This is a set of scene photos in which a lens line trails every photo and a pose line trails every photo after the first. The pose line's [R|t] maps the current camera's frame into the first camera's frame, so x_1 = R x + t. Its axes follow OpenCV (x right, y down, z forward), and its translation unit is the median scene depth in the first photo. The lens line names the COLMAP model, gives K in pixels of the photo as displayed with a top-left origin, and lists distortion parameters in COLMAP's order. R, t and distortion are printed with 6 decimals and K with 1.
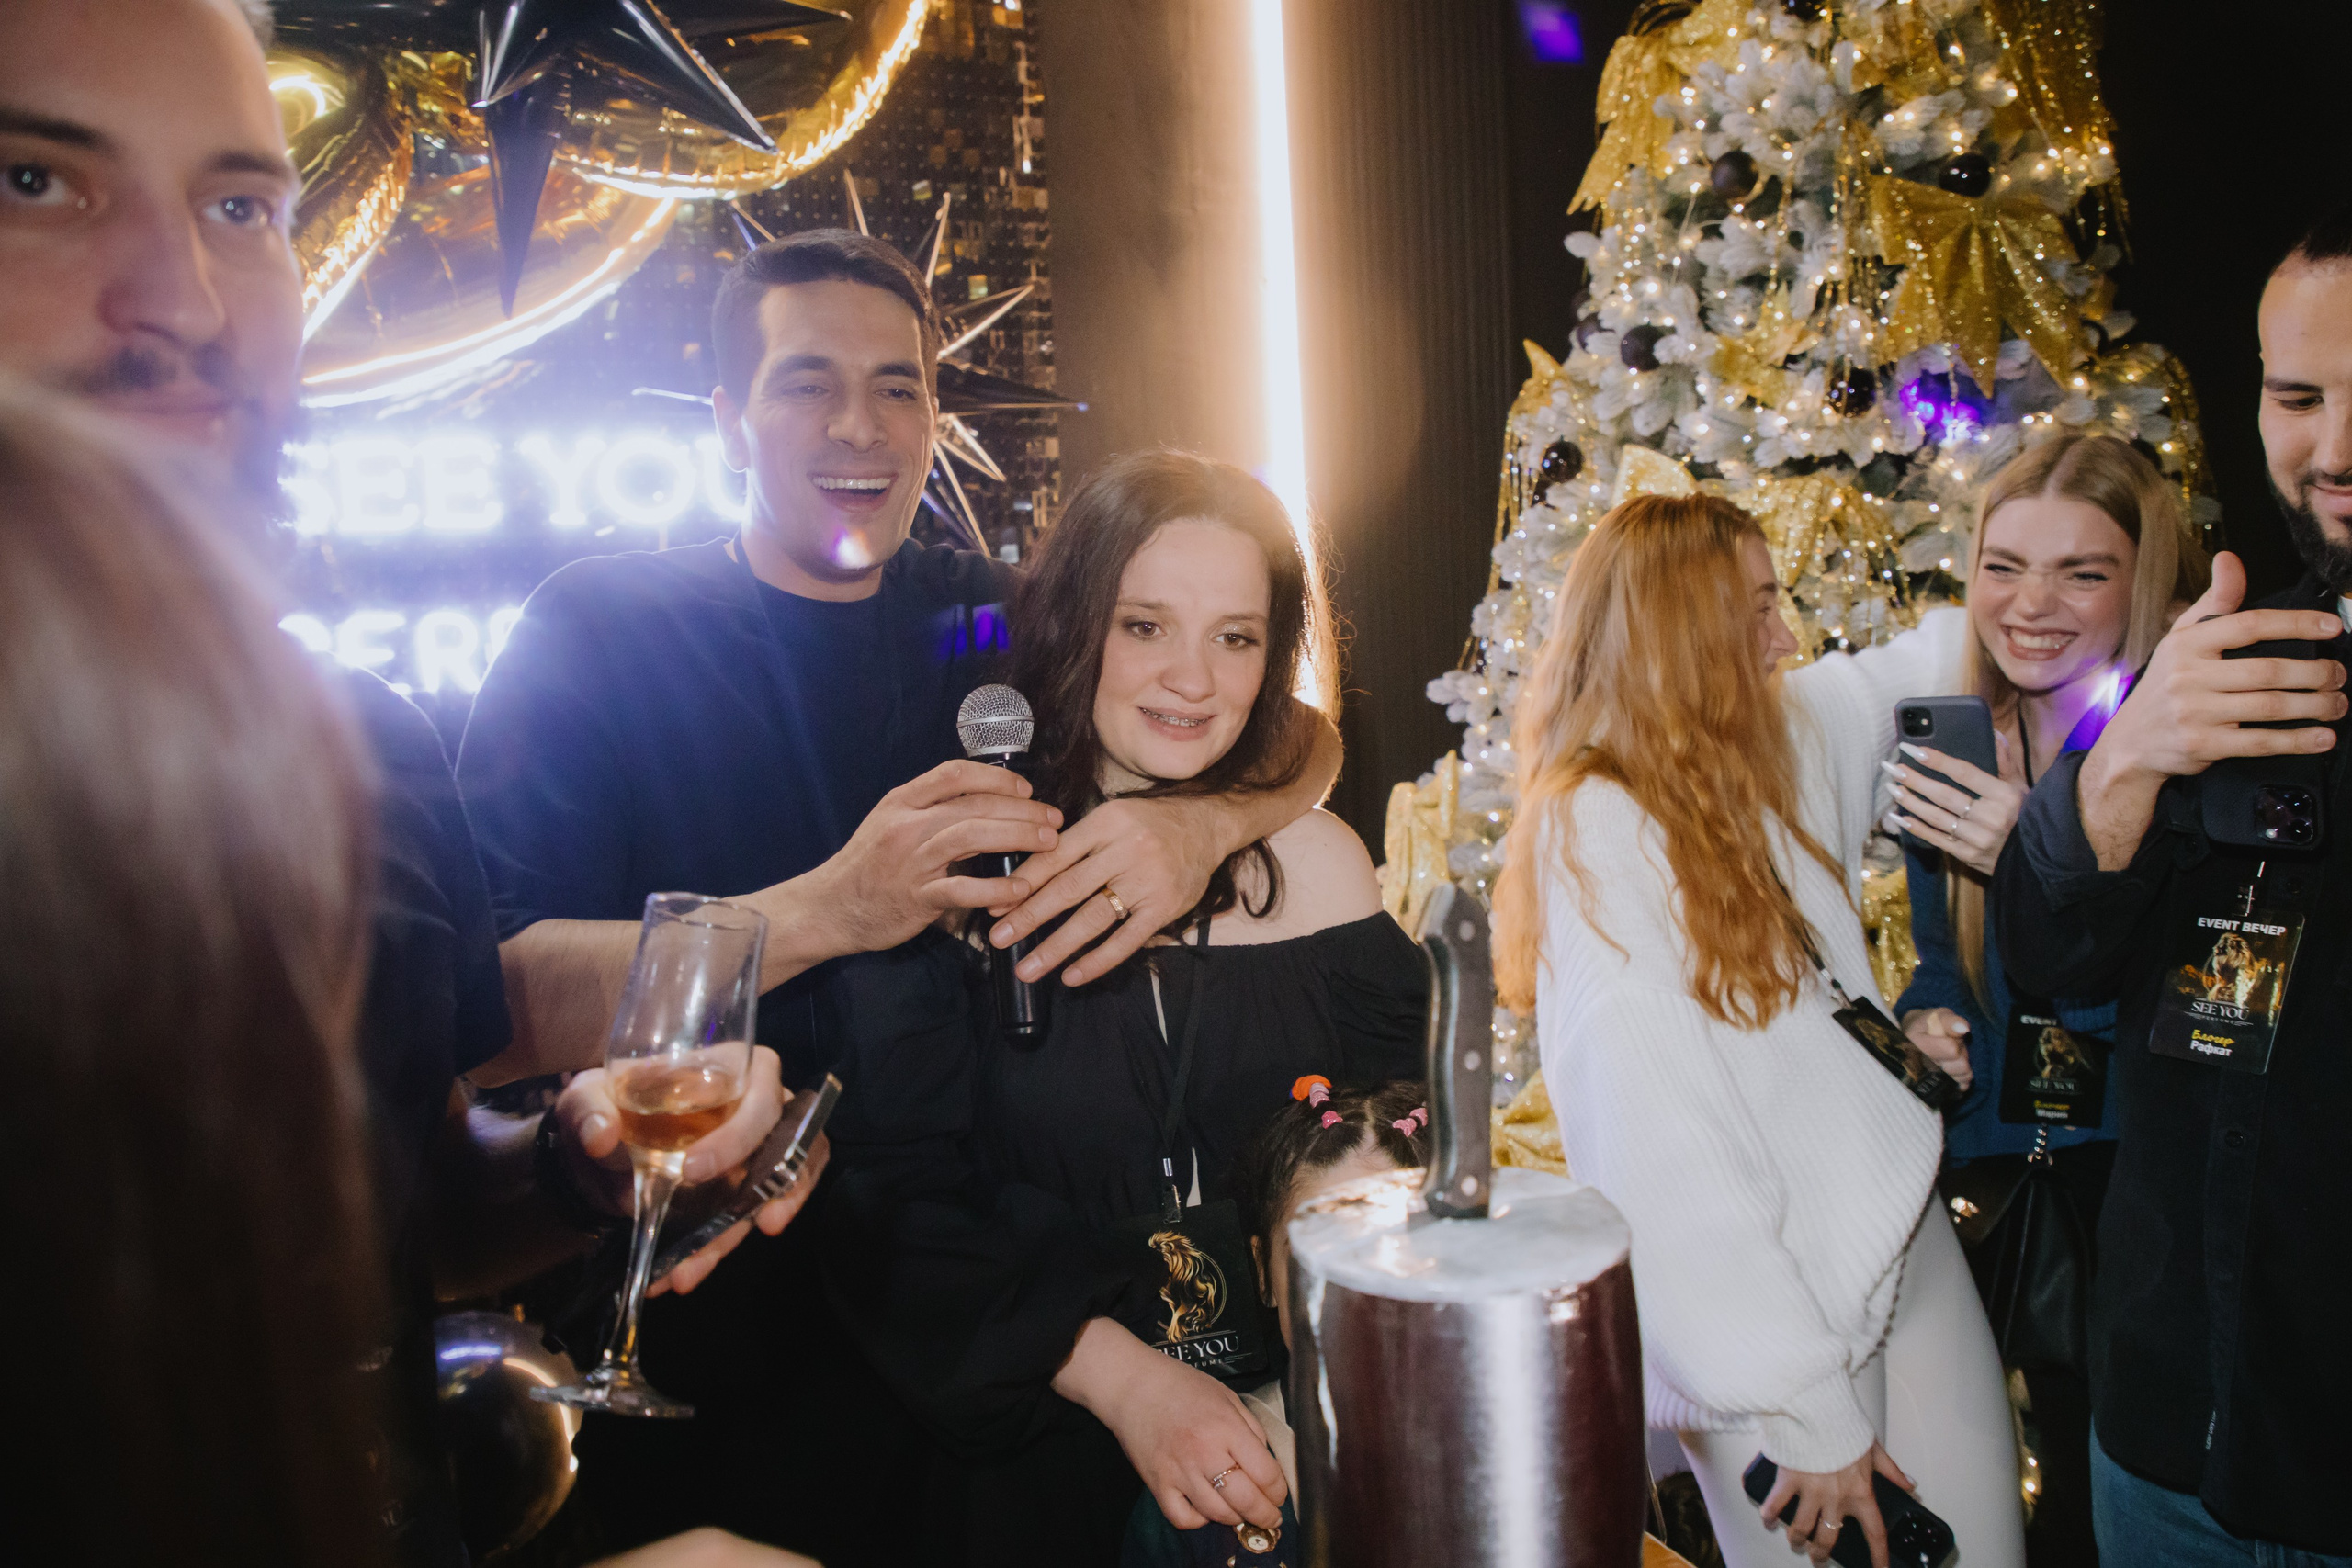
lens RADIAL K [[1690.4, 0, 1159.8], [0, 1690.4, 772.3], [0, 0, 1]] dist [-0.067196, 0.033961]
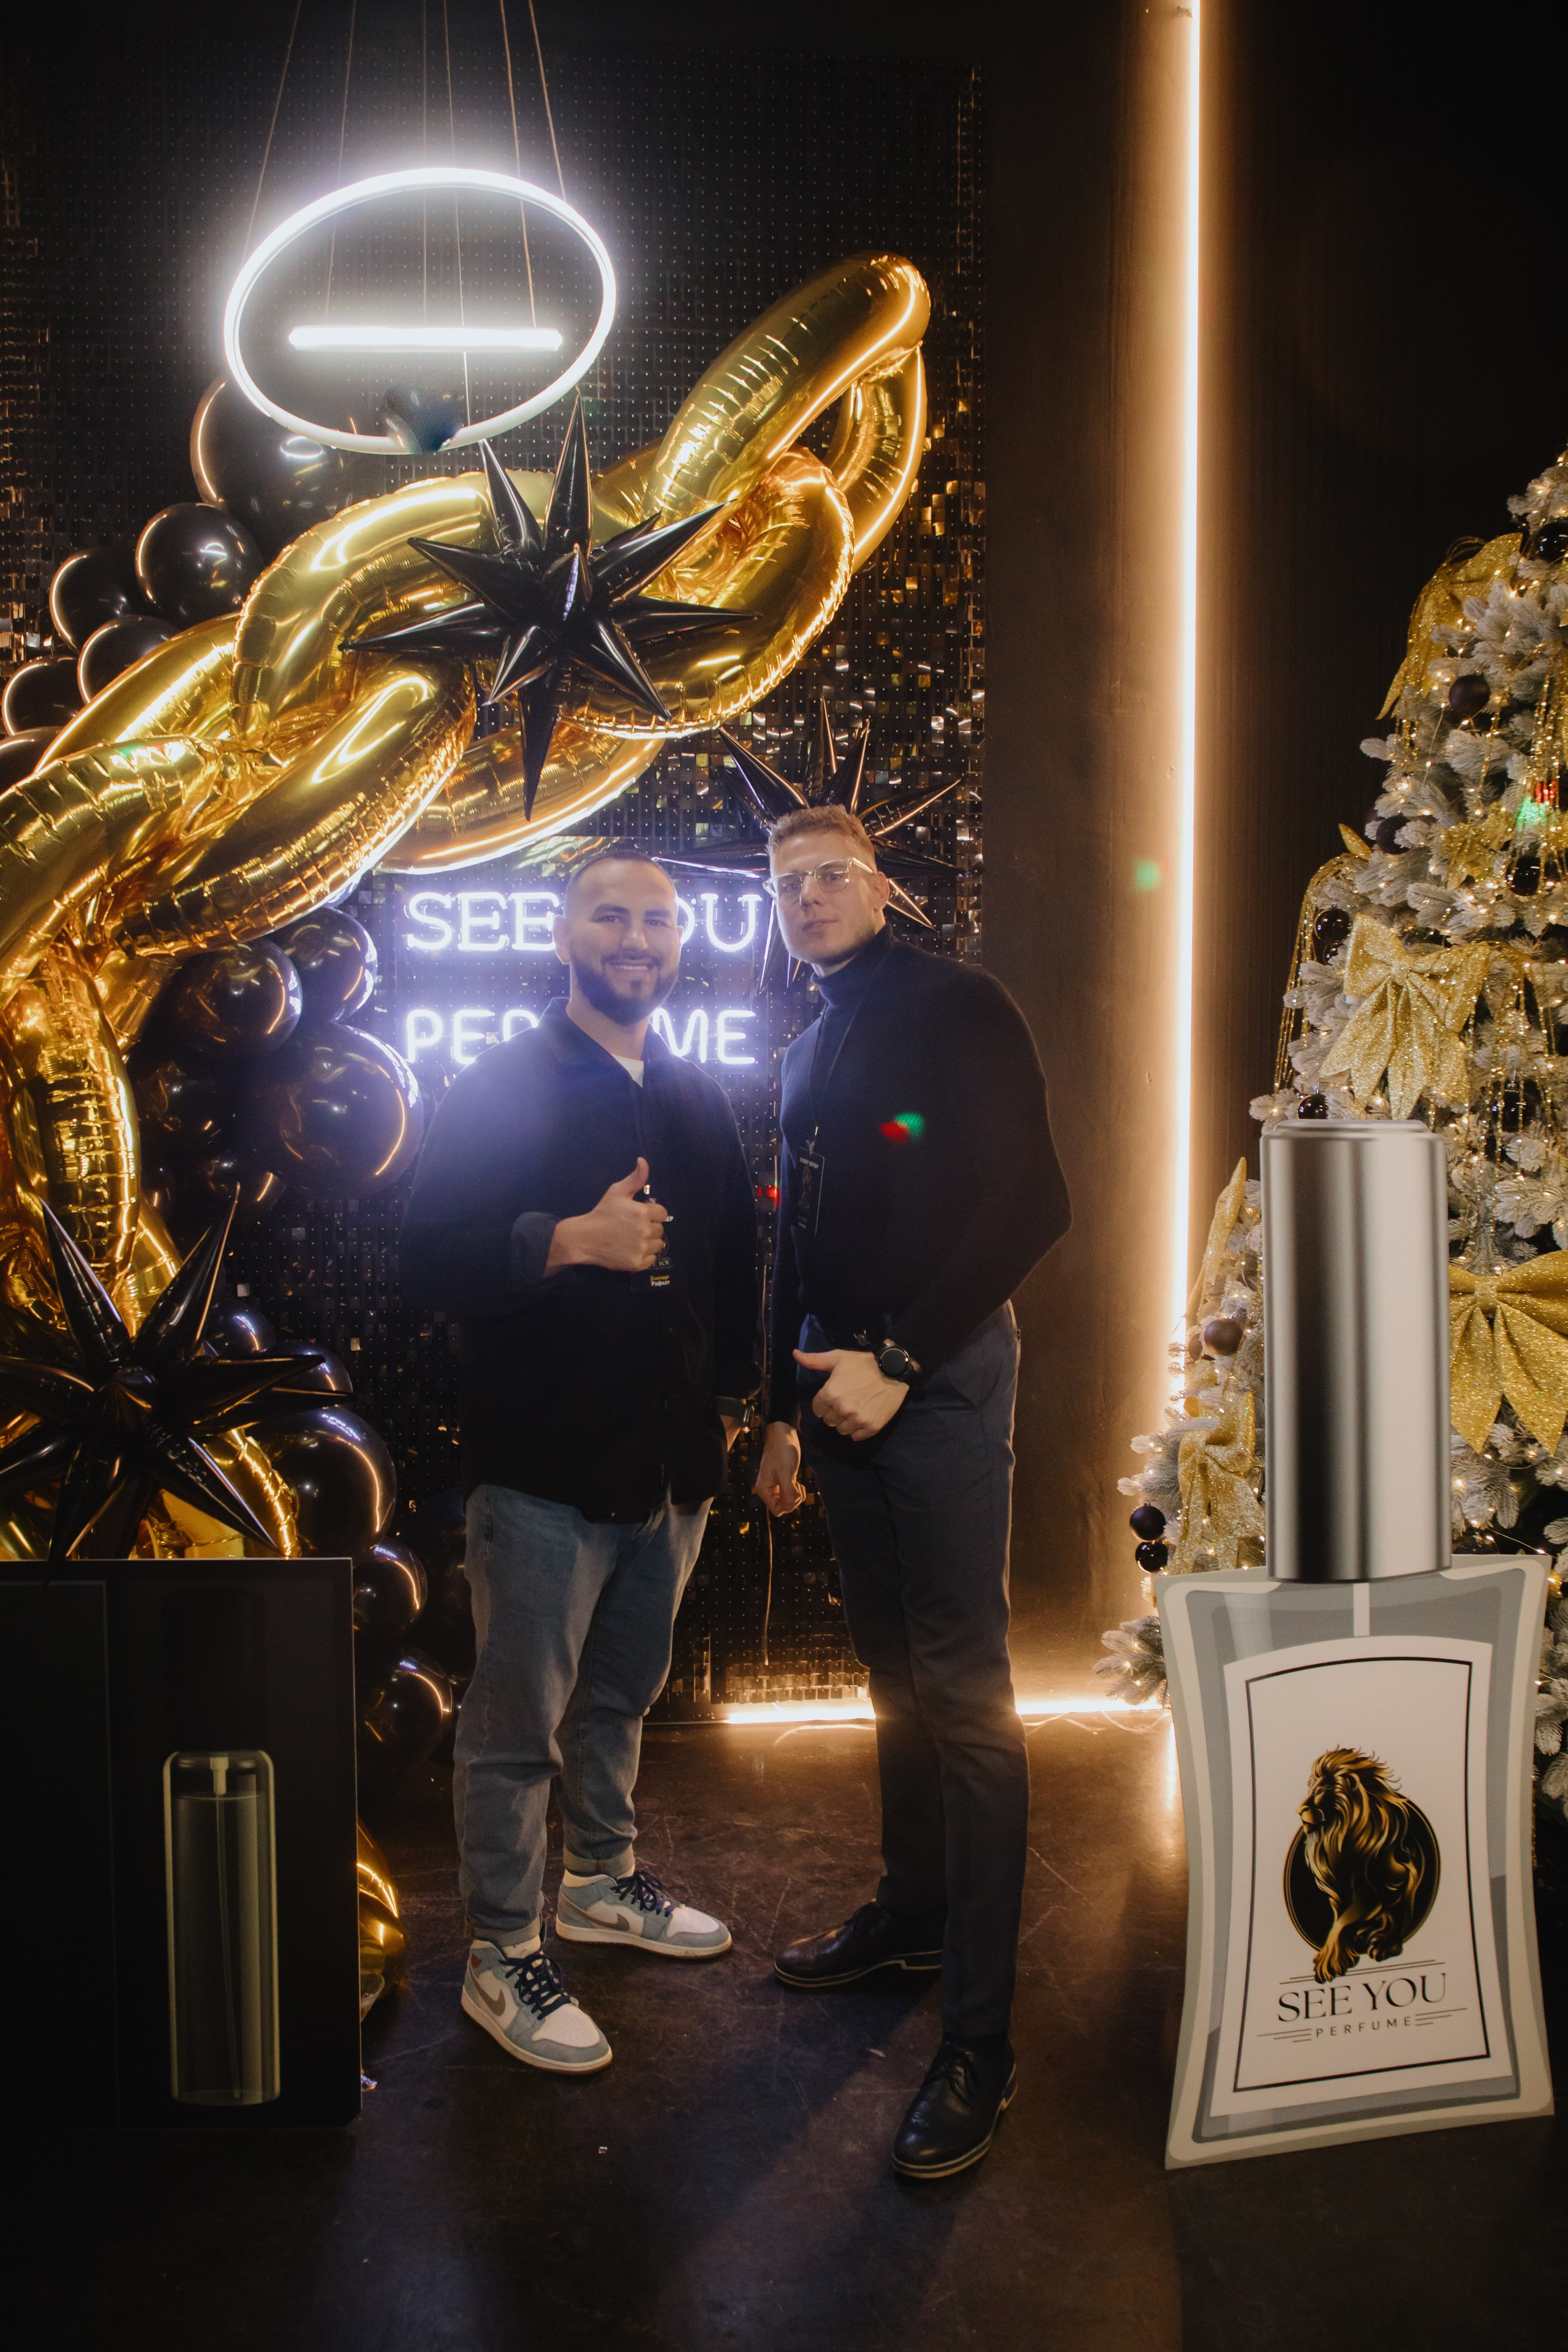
lens RADIAL K [[1690.5, 0, 771.6], [0, 1690.5, 1178.8], [0, 0, 1]] dist [-0.067196, 0.033961]
pose [[0.930066, 0.076079, -0.359428, 0.325691], [-0.082059, 0.996626, -0.001385, 0.036154], [0.358110, 0.030783, 0.933172, -0.296831]]
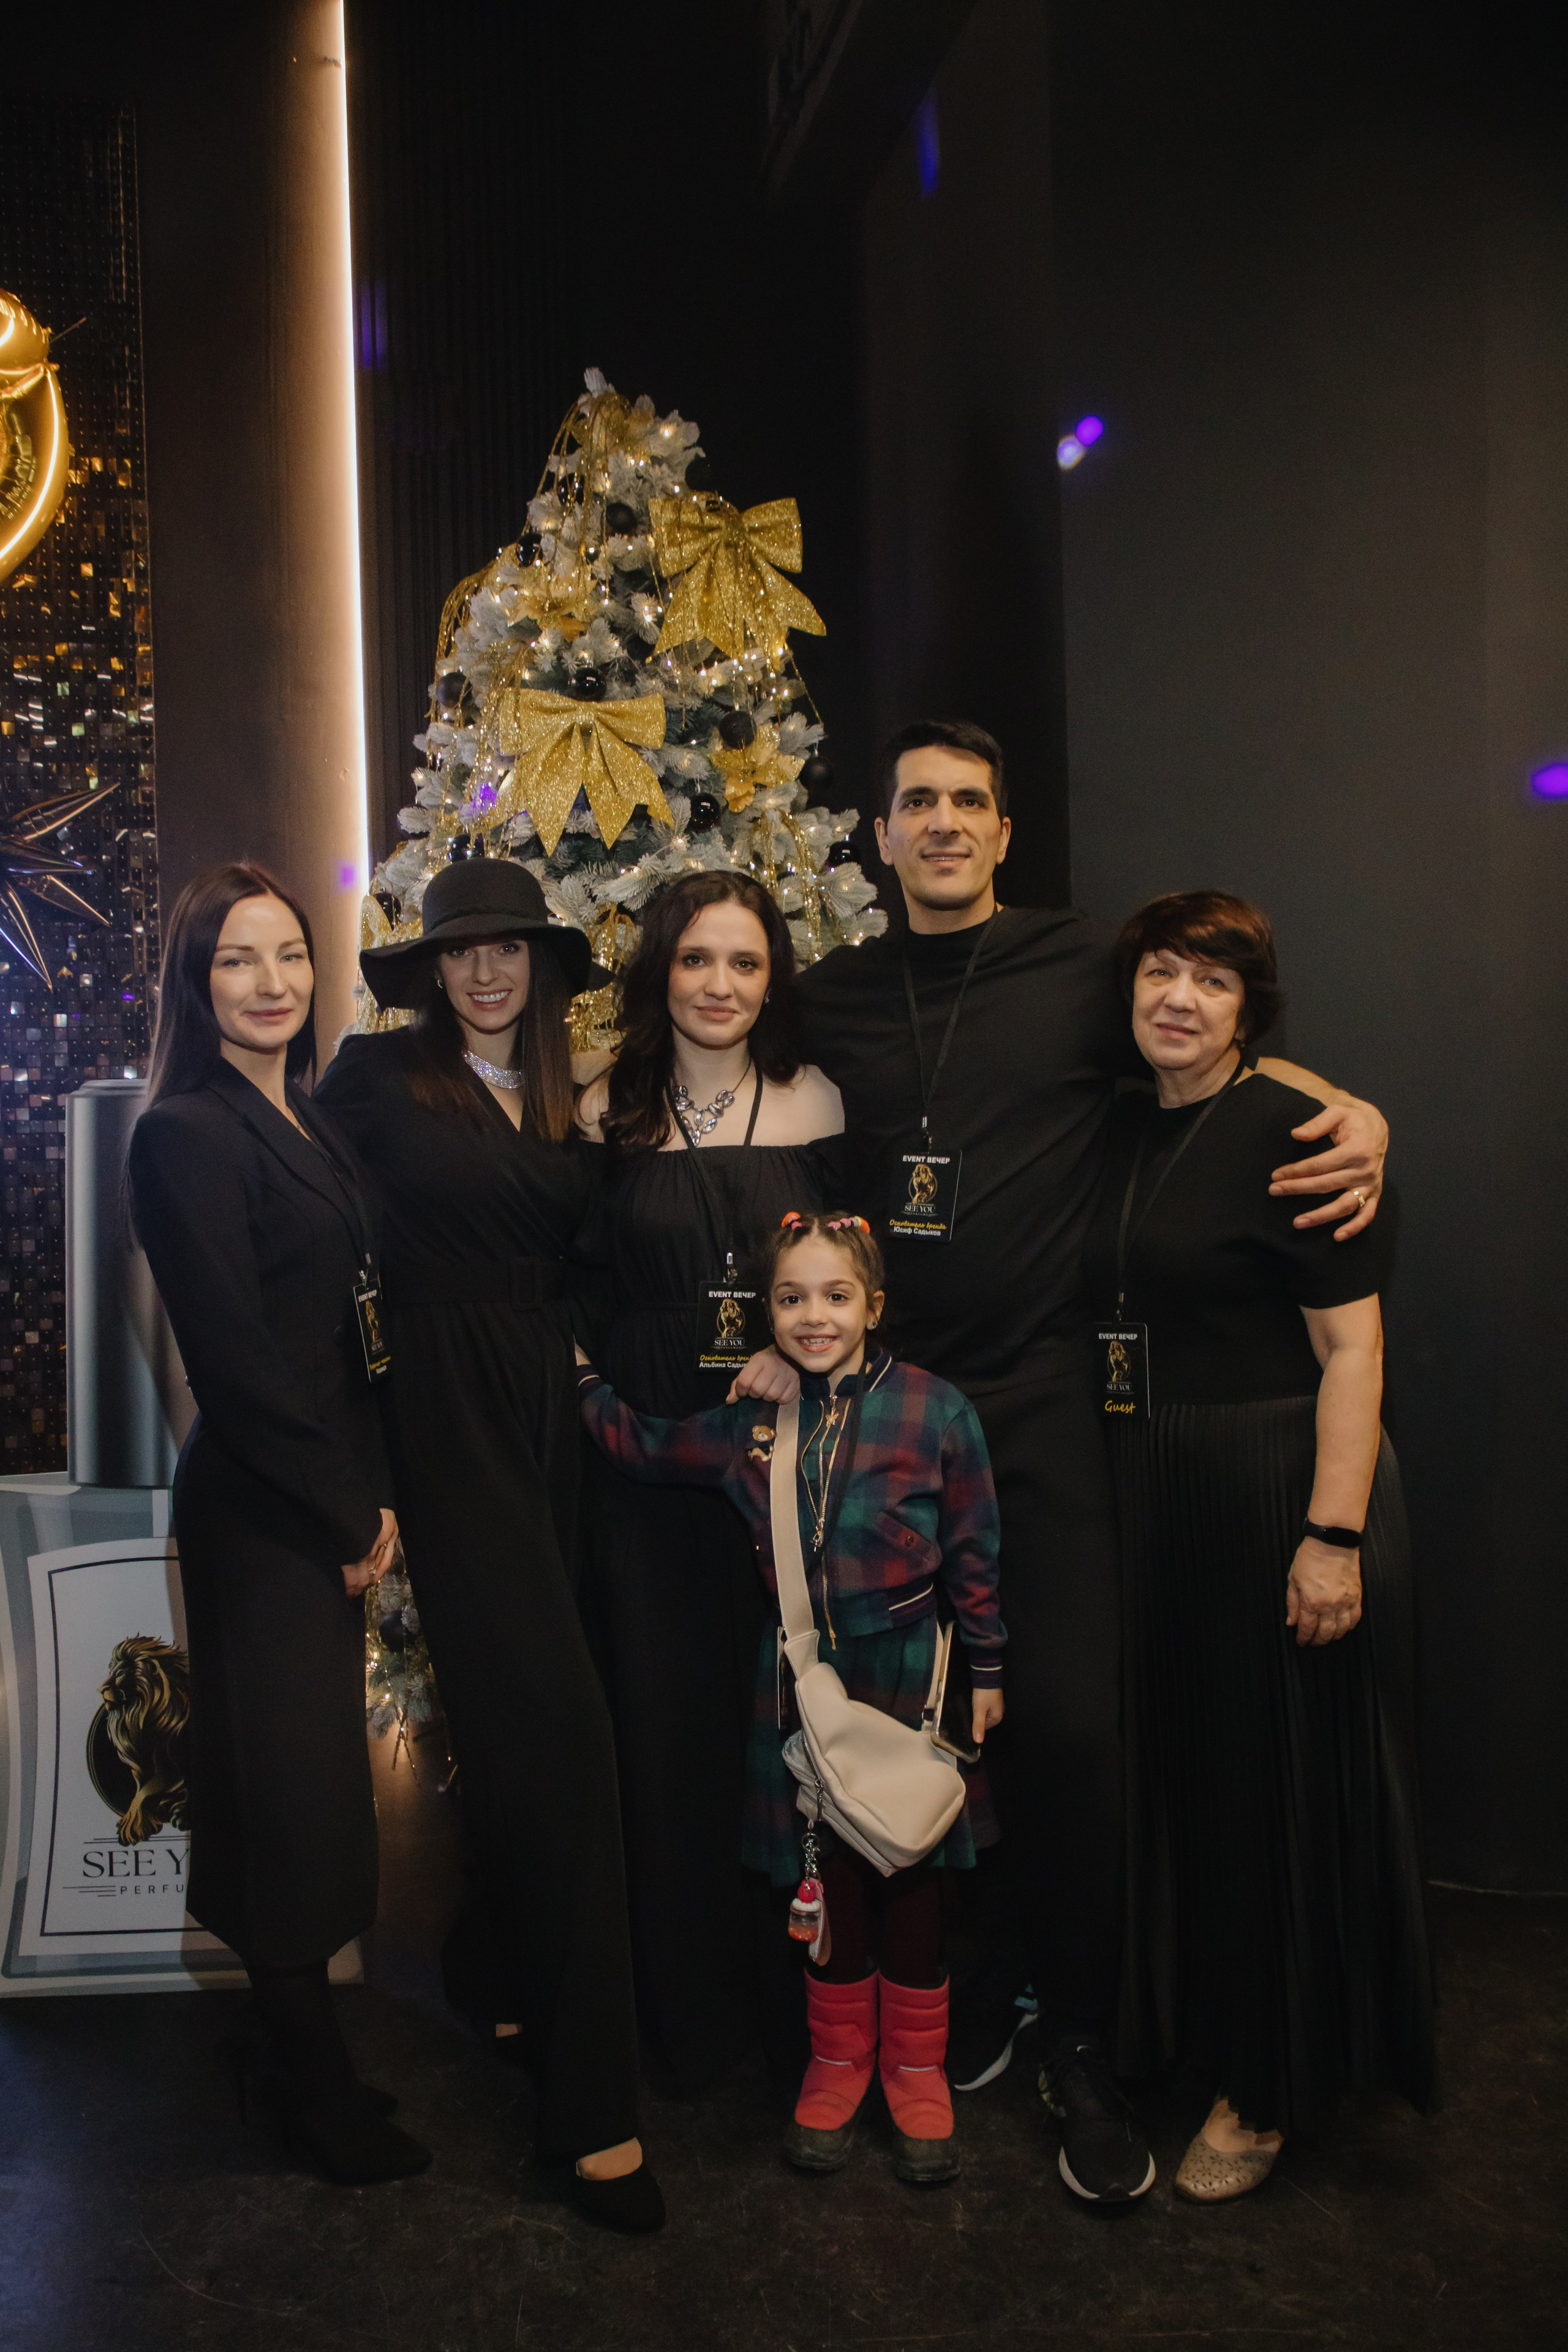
lens RADIAL K [[1690.5, 0, 777.7], [0, 1690.5, 1175.9], [0, 0, 1]] dist [-0.067196, 0.033961]
pose [[0.974576, 0.035892, -0.221164, 0.877820], [-0.043049, 0.998691, -0.027623, 0.049294], [0.219883, 0.036441, 0.974845, -0.217617]]
